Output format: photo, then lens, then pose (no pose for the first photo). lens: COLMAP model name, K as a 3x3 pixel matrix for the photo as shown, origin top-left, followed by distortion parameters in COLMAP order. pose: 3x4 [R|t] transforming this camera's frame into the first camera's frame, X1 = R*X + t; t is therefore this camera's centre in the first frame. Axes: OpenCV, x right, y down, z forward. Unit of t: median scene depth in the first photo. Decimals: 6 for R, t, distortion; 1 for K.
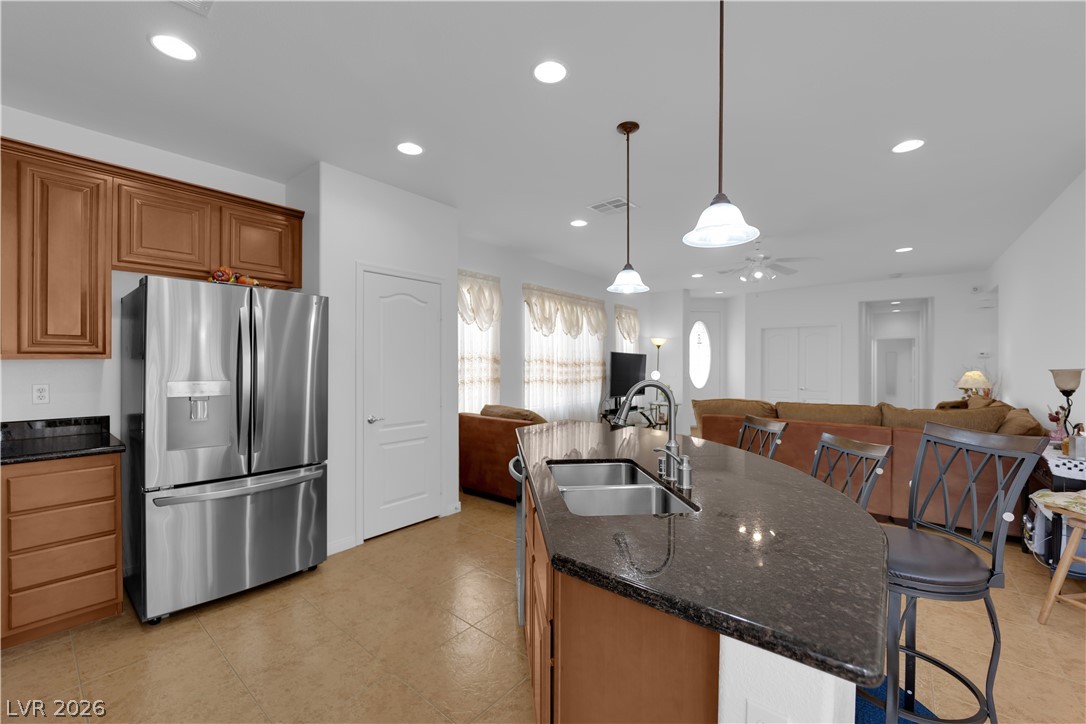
lens RADIAL K [[437.6, 0, 538.9], [0, 437.6, 361.8], [0, 0, 1]] dist [-0.011641, -0.002853]
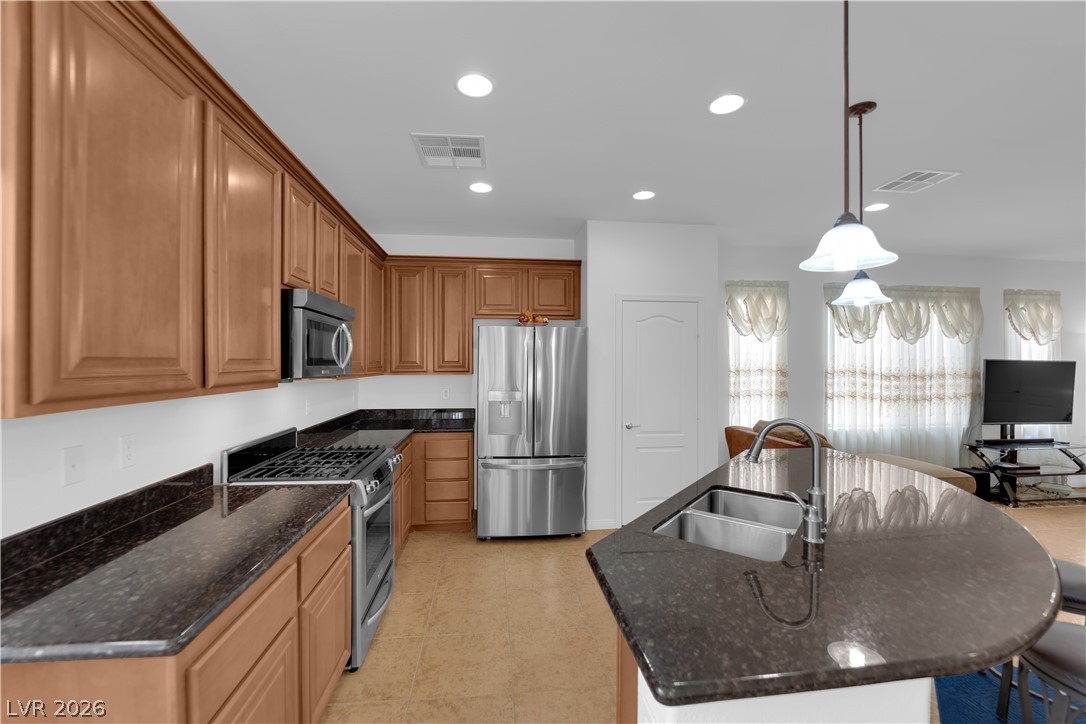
lens RADIAL K [[437.6, 0, 537.9], [0, 437.6, 364.0], [0, 0, 1]] dist [-0.011641, -0.002853]
pose [[0.718370, 0.001527, -0.695659, 0.187119], [0.001904, 0.999990, 0.004160, -0.028645], [0.695659, -0.004313, 0.718360, -0.015909]]
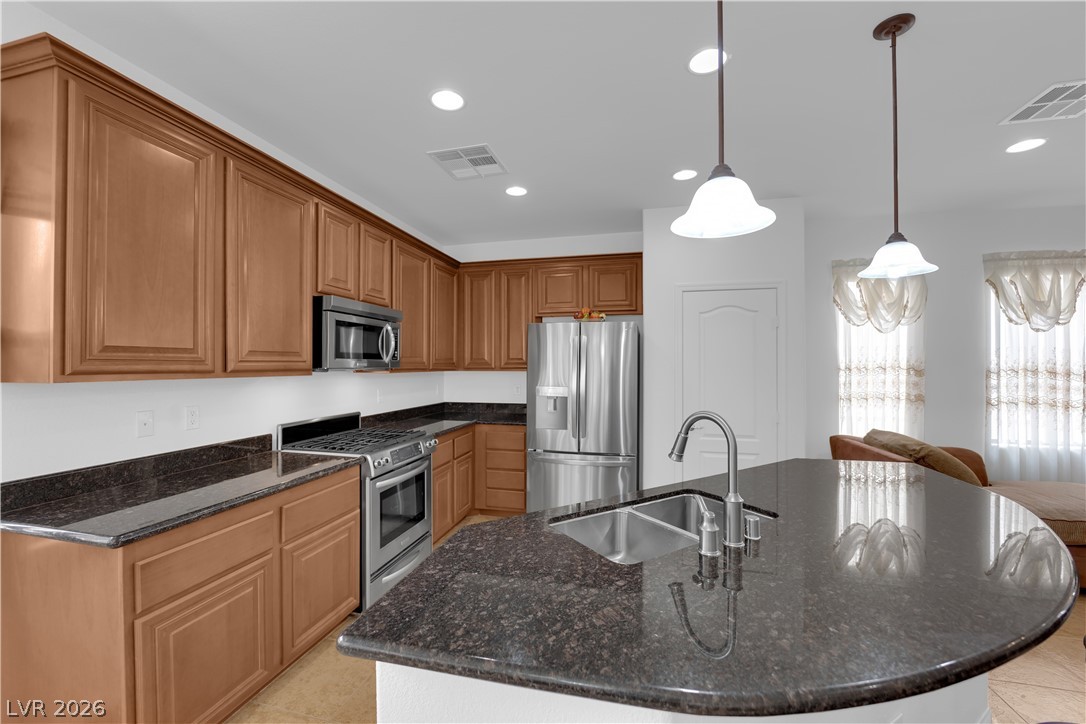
lens RADIAL K [[437.6, 0, 538.9], [0, 437.6, 364.6], [0, 0, 1]] dist [-0.011641, -0.002853]
pose [[0.436707, -0.002919, -0.899599, 0.305381], [0.003240, 0.999993, -0.001672, -0.015919], [0.899598, -0.002185, 0.436713, 0.131648]]
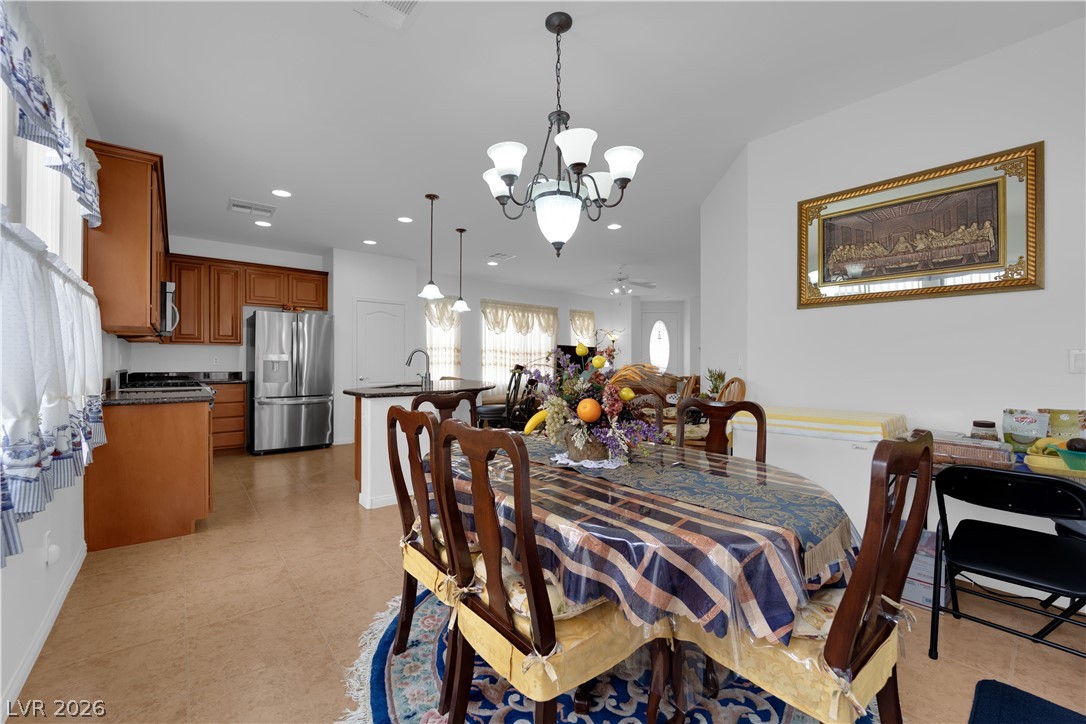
lens RADIAL K [[437.6, 0, 538.9], [0, 437.6, 357.7], [0, 0, 1]] dist [-0.011641, -0.002853]
pose [[0.983075, -0.004057, -0.183157, 0.519400], [0.002314, 0.999950, -0.009731, 0.044126], [0.183187, 0.009142, 0.983036, -0.521562]]
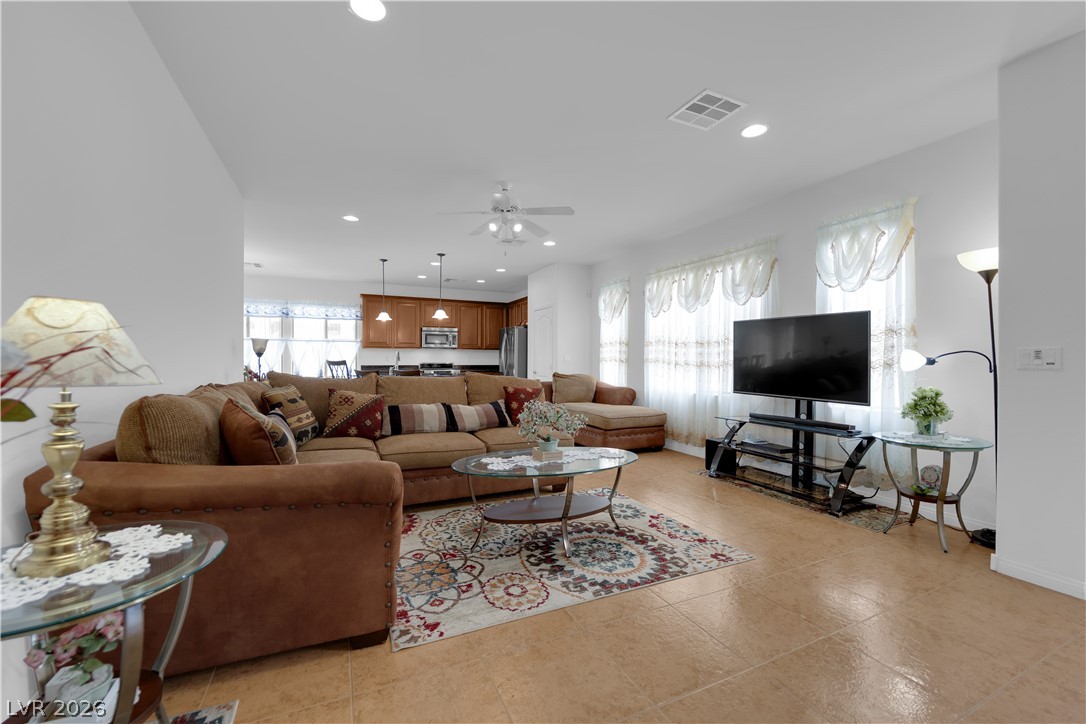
lens RADIAL K [[437.6, 0, 539.0], [0, 437.6, 362.9], [0, 0, 1]] dist [-0.011641, -0.002853]
pose [[-0.436538, -0.000844, -0.899685, 1.268738], [-0.002565, 0.999997, 0.000307, 0.057345], [0.899682, 0.002441, -0.436539, 1.478770]]
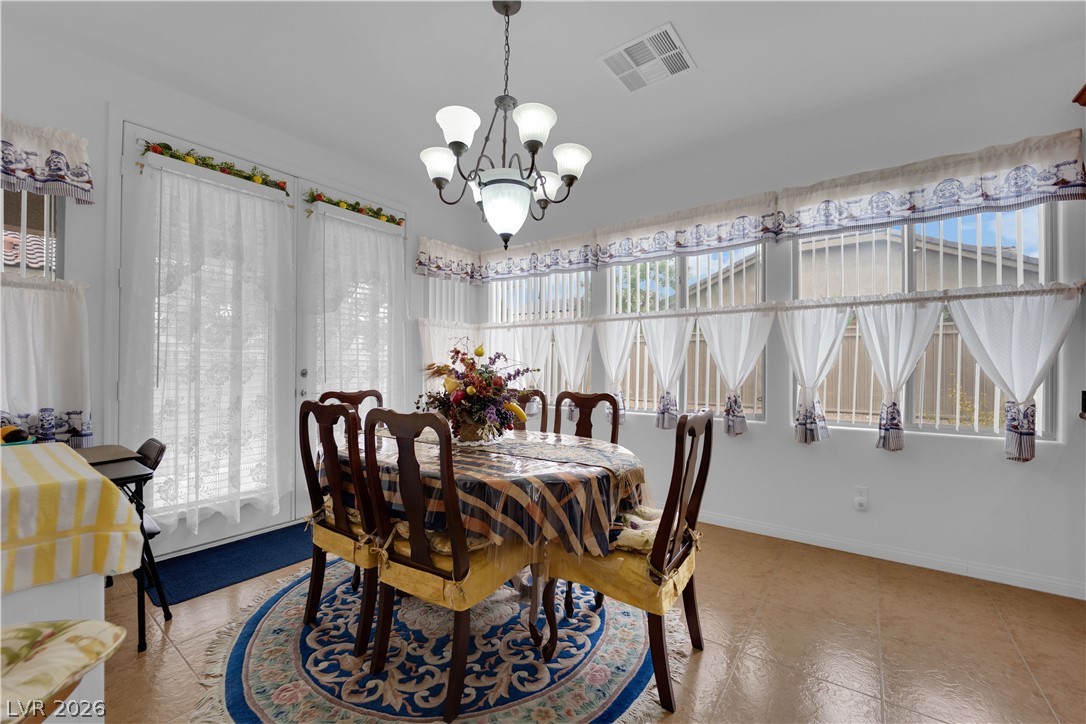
lens RADIAL K [[437.6, 0, 537.7], [0, 437.6, 364.2], [0, 0, 1]] dist [-0.011641, -0.002853]
pose [[-0.998599, -0.007980, -0.052302, 0.450512], [-0.007688, 0.999954, -0.005785, 0.049707], [0.052345, -0.005375, -0.998615, 0.321149]]
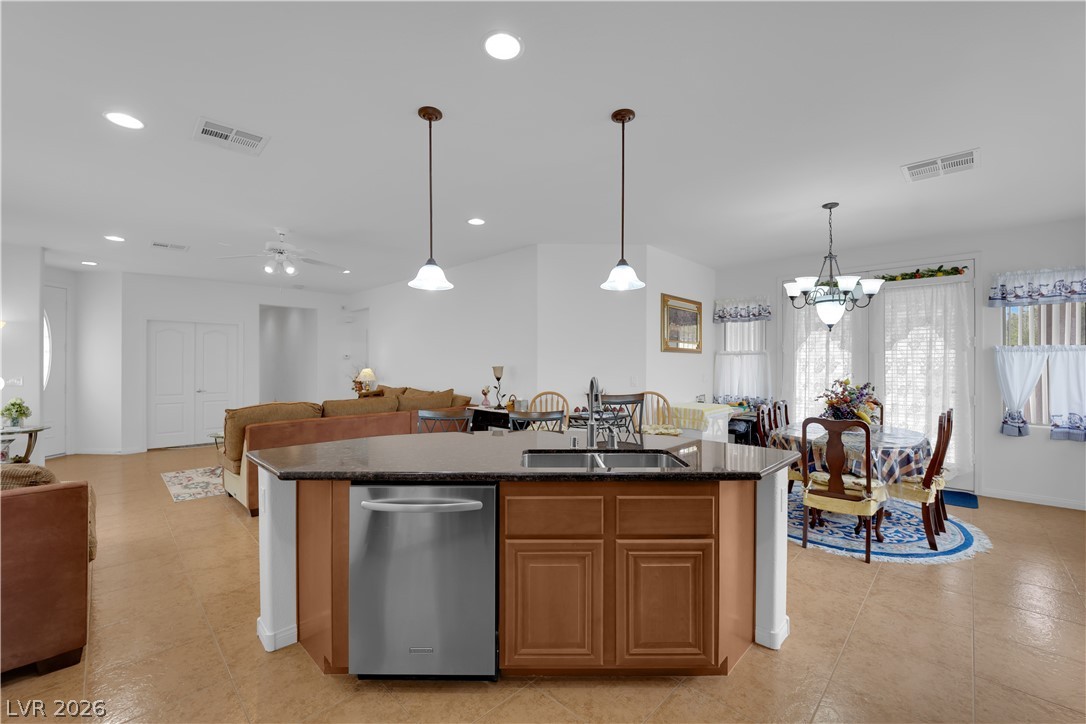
lens RADIAL K [[437.6, 0, 538.6], [0, 437.6, 364.6], [0, 0, 1]] dist [-0.011641, -0.002853]
pose [[0.090104, -0.005150, 0.995919, -0.398423], [-0.004107, 0.999976, 0.005543, -0.001749], [-0.995924, -0.004590, 0.090081, 0.378057]]
